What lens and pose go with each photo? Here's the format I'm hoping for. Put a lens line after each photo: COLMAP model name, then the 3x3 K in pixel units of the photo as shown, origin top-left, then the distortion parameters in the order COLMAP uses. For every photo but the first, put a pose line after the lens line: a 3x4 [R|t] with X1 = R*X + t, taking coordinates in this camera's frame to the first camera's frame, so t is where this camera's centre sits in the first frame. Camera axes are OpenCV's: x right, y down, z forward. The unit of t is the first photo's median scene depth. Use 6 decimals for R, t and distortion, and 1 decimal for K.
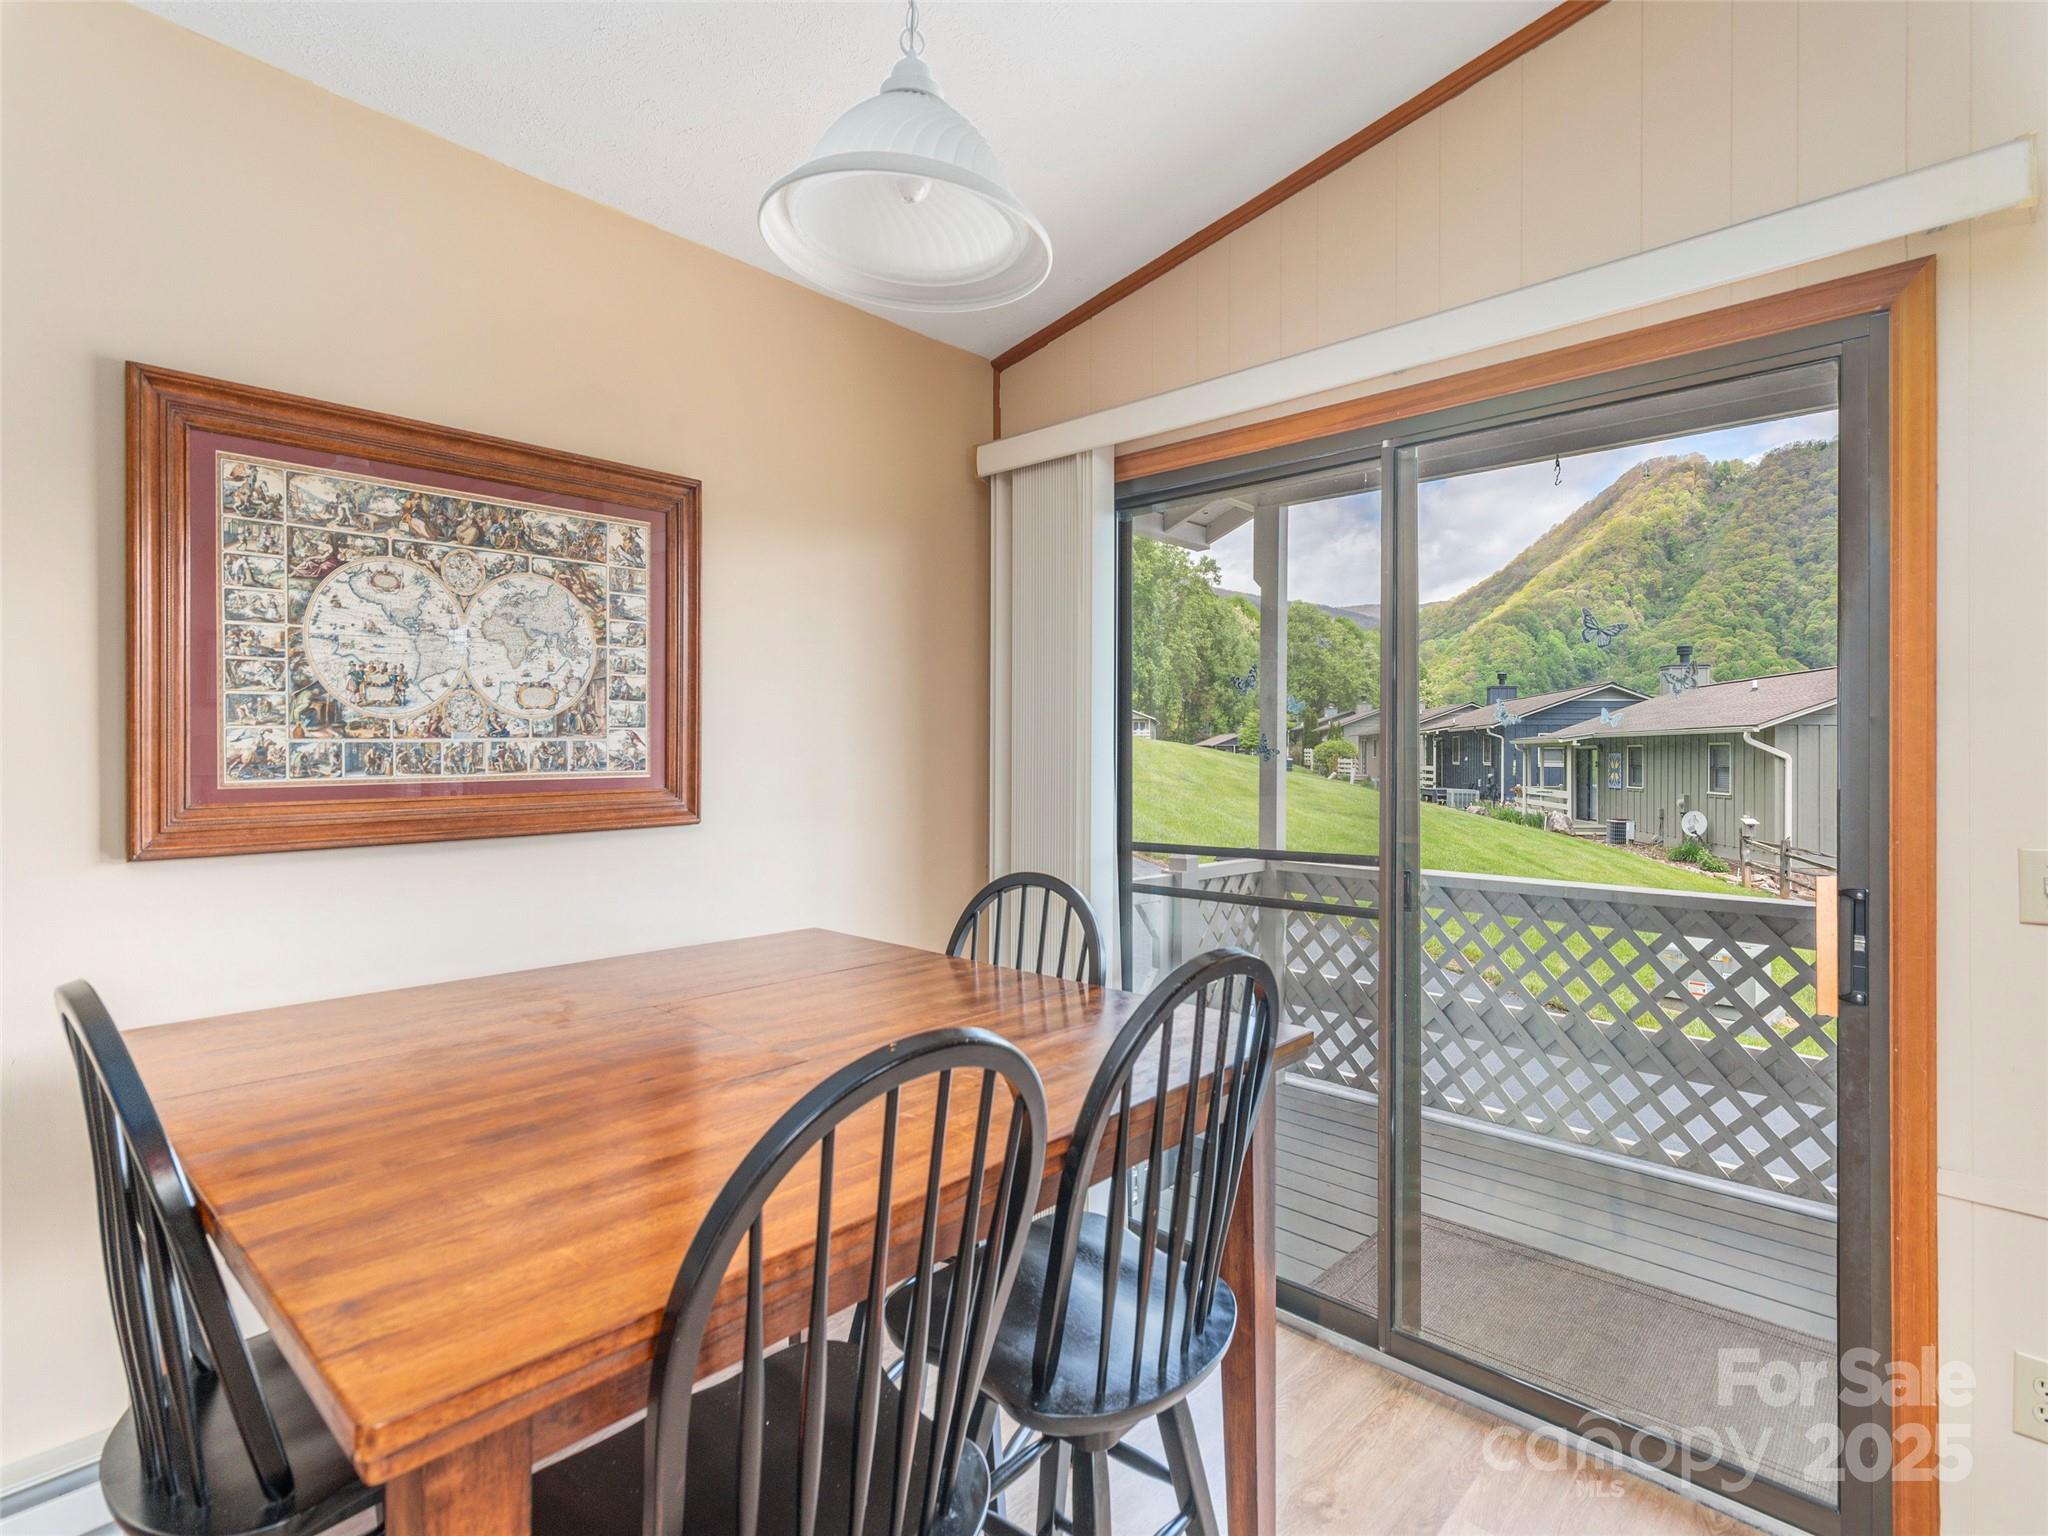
lens RADIAL K [[1024.6, 0, 1013.5], [0, 1024.6, 738.3], [0, 0, 1]] dist [0.015794, 0.000545]
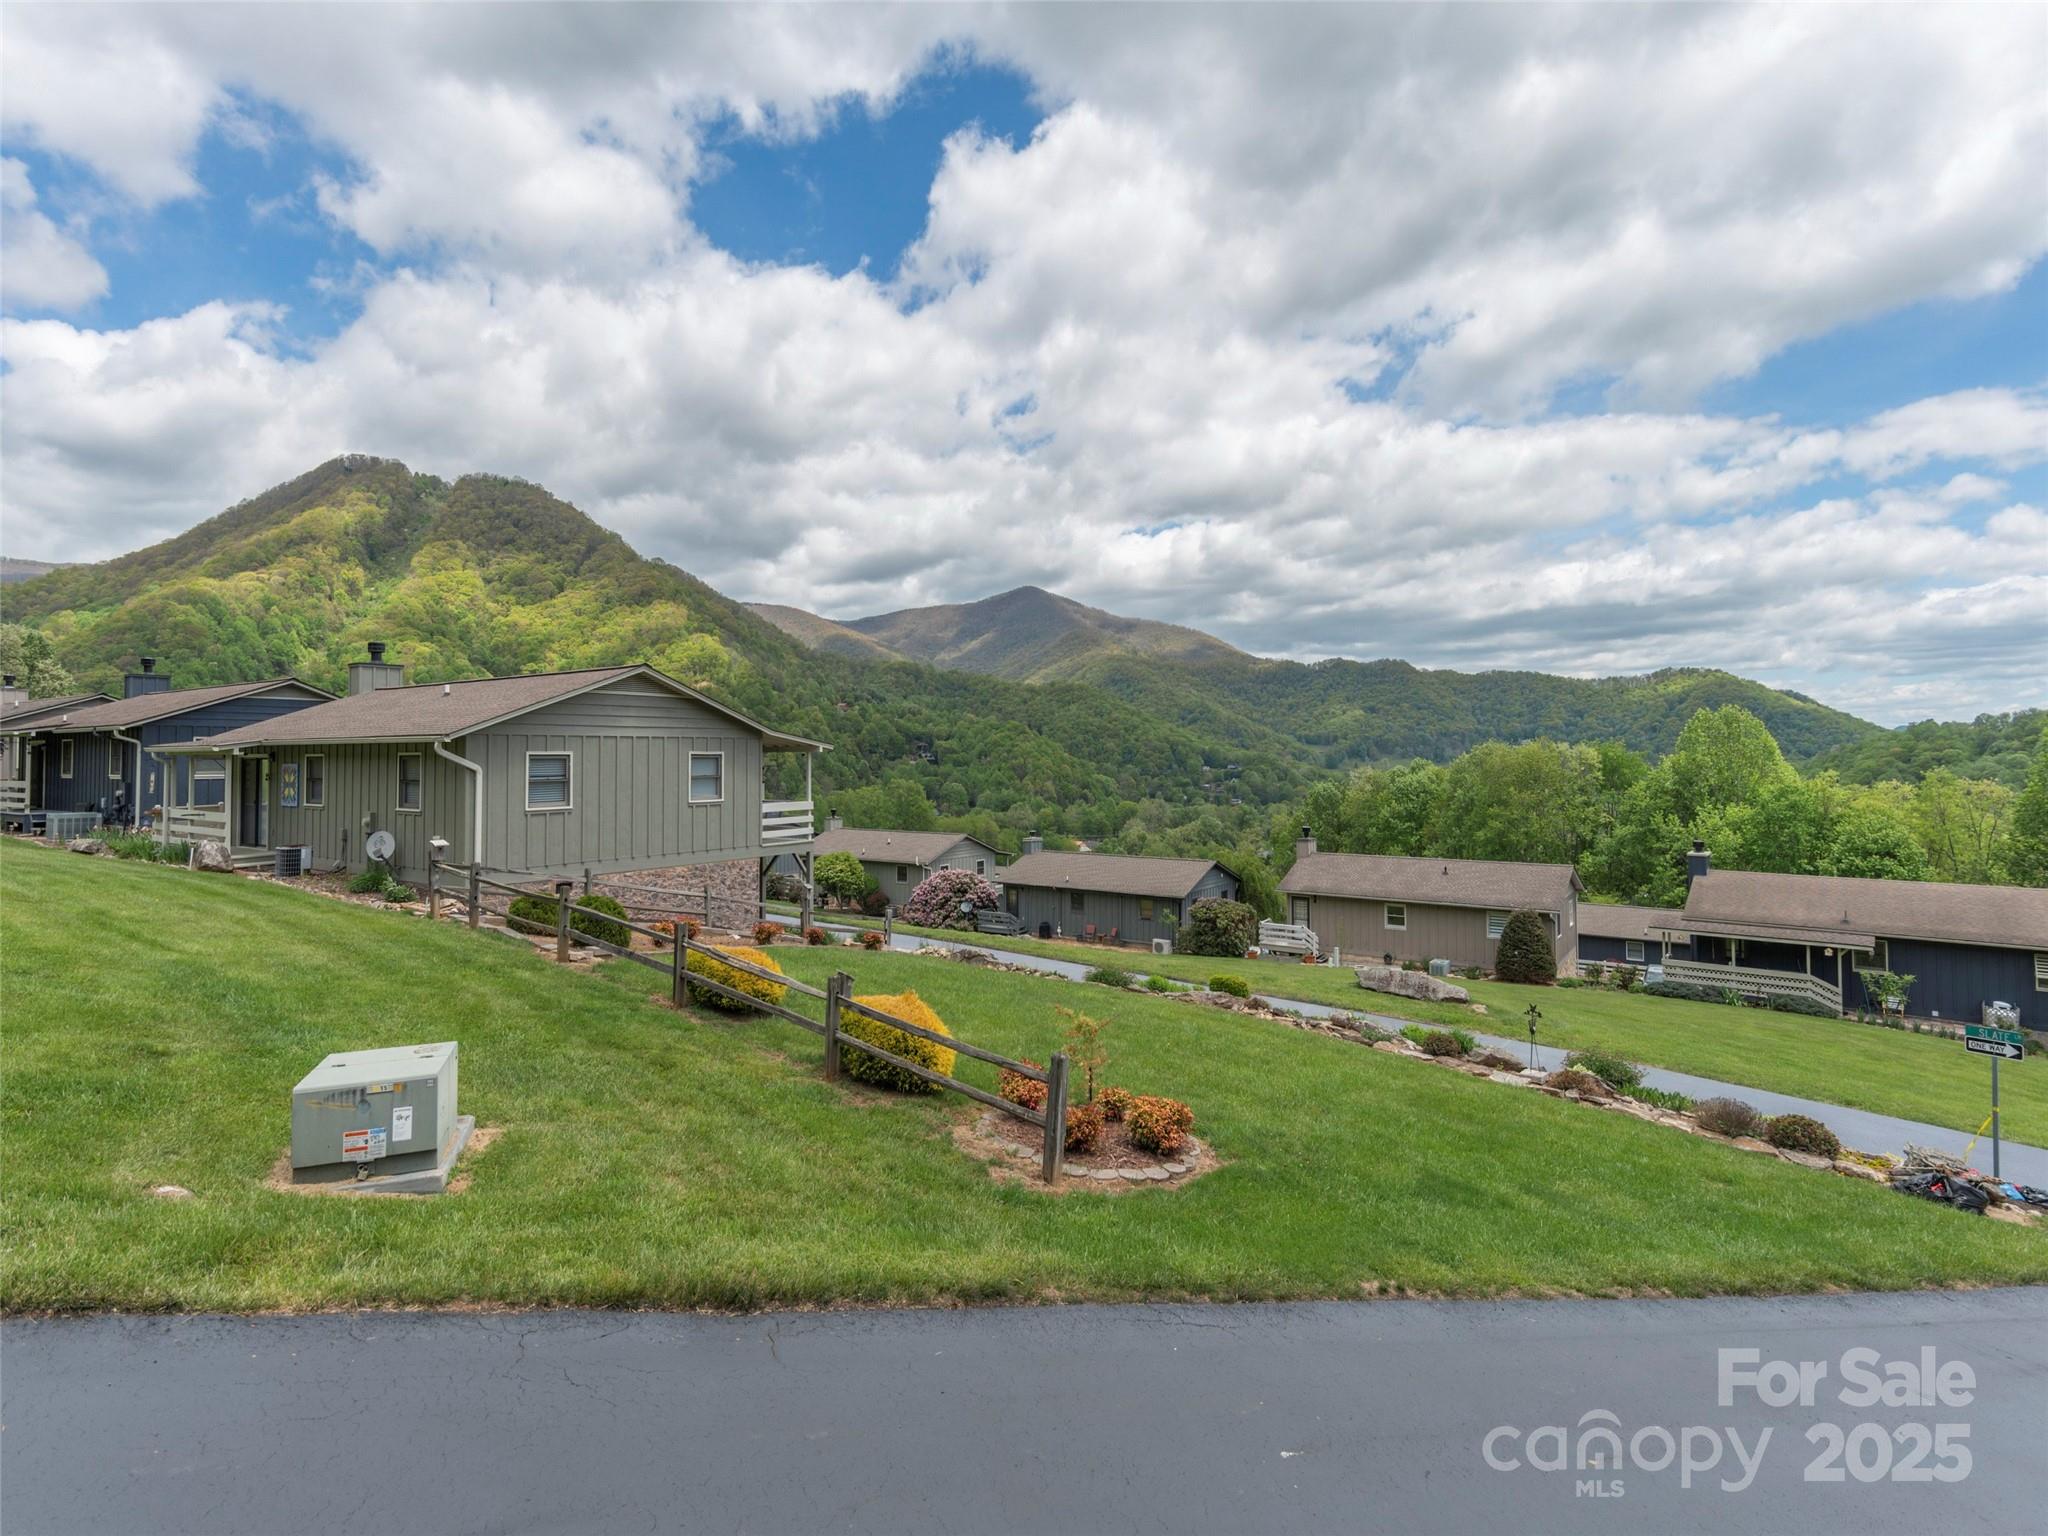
lens RADIAL K [[1012.8, 0, 1022.3], [0, 1012.8, 761.9], [0, 0, 1]] dist [0.010525, -0.000639]
pose [[0.422757, -0.011691, 0.906167, 0.083712], [-0.009738, 0.999800, 0.017442, -0.006320], [-0.906191, -0.016198, 0.422559, 0.111226]]
